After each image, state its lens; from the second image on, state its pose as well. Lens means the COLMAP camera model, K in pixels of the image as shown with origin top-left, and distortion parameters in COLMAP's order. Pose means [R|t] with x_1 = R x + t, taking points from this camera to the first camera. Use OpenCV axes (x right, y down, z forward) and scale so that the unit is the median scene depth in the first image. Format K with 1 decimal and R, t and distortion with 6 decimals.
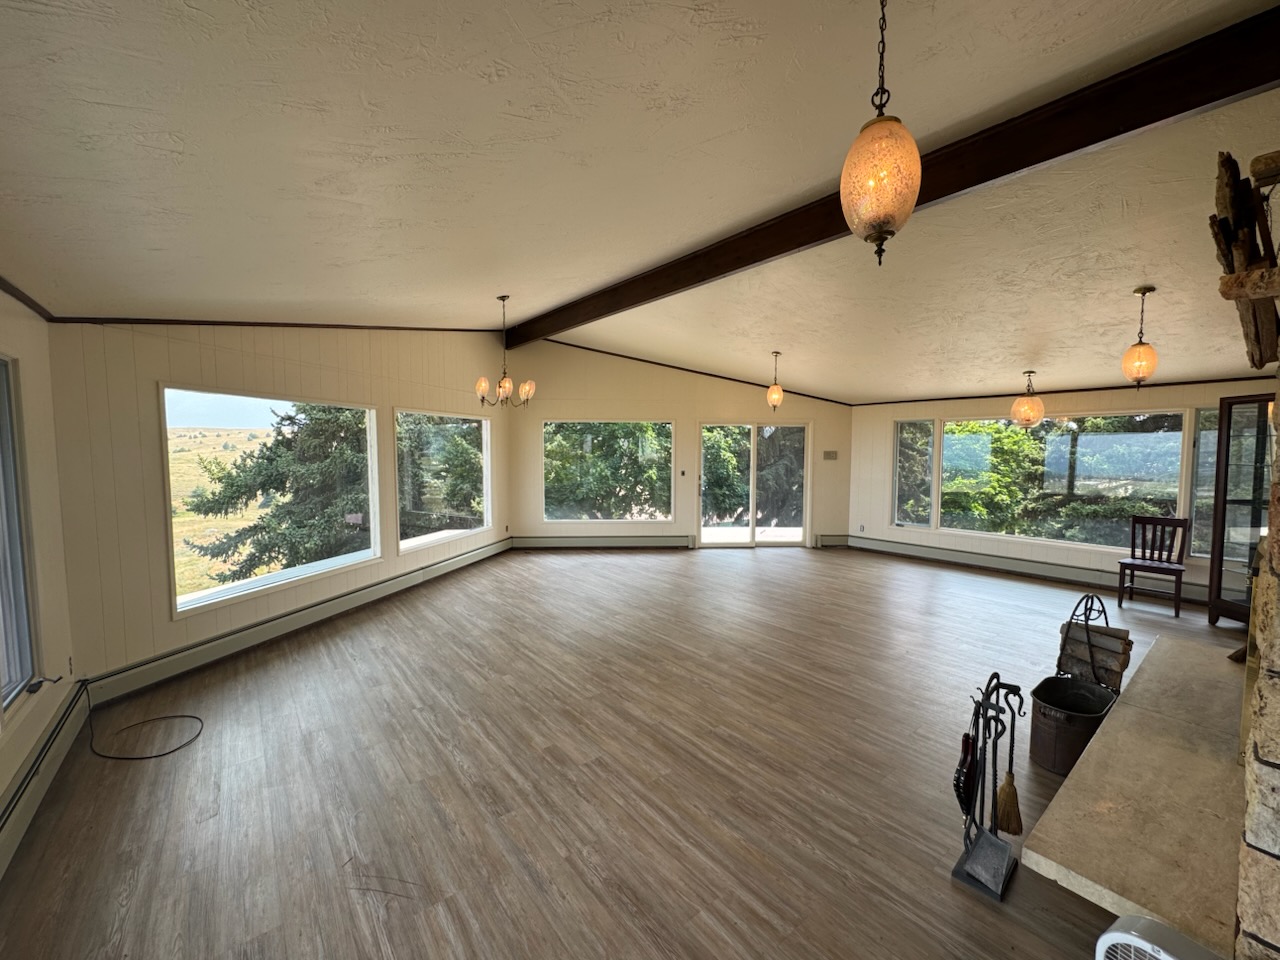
lens RADIAL K [[518.3, 0, 648.7], [0, 518.3, 478.7], [0, 0, 1]] dist [0.000013, 0.000127]
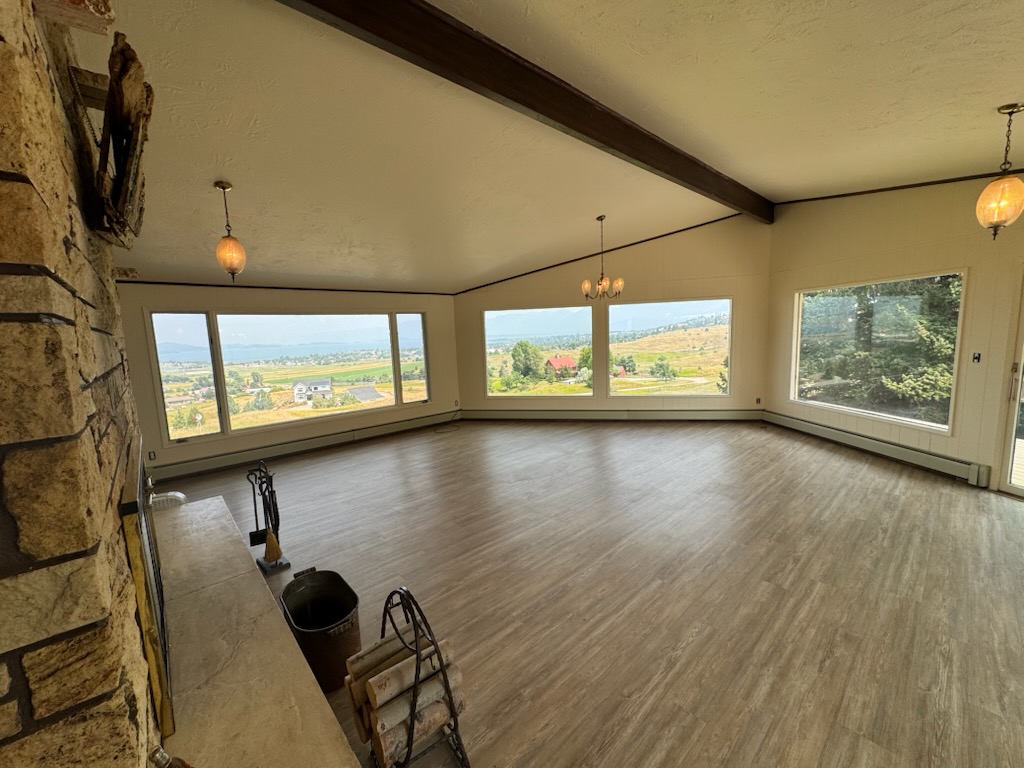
lens RADIAL K [[404.1, 0, 505.3], [0, 404.1, 385.3], [0, 0, 1]] dist [0.000760, 0.000623]
pose [[0.041779, 0.124501, -0.991340, 0.887385], [-0.025430, 0.992017, 0.123514, -0.040388], [0.998803, 0.020050, 0.044611, 0.769863]]
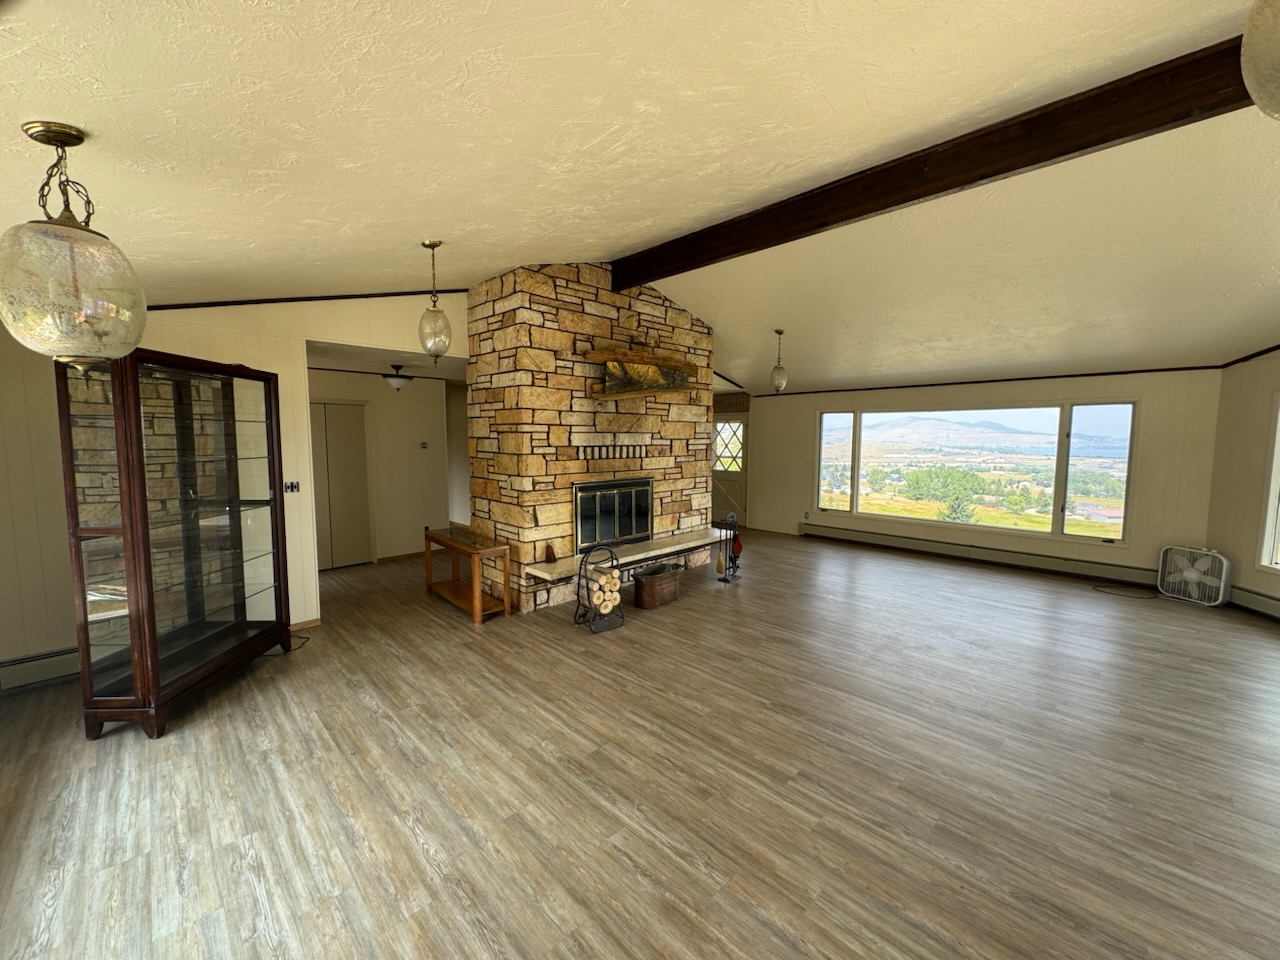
lens RADIAL K [[518.3, 0, 648.7], [0, 518.3, 478.7], [0, 0, 1]] dist [0.000013, 0.000127]
pose [[-0.995417, -0.000031, -0.095630, 0.598911], [-0.013823, 0.989545, 0.143563, -0.095926], [0.094626, 0.144227, -0.985010, 1.625404]]
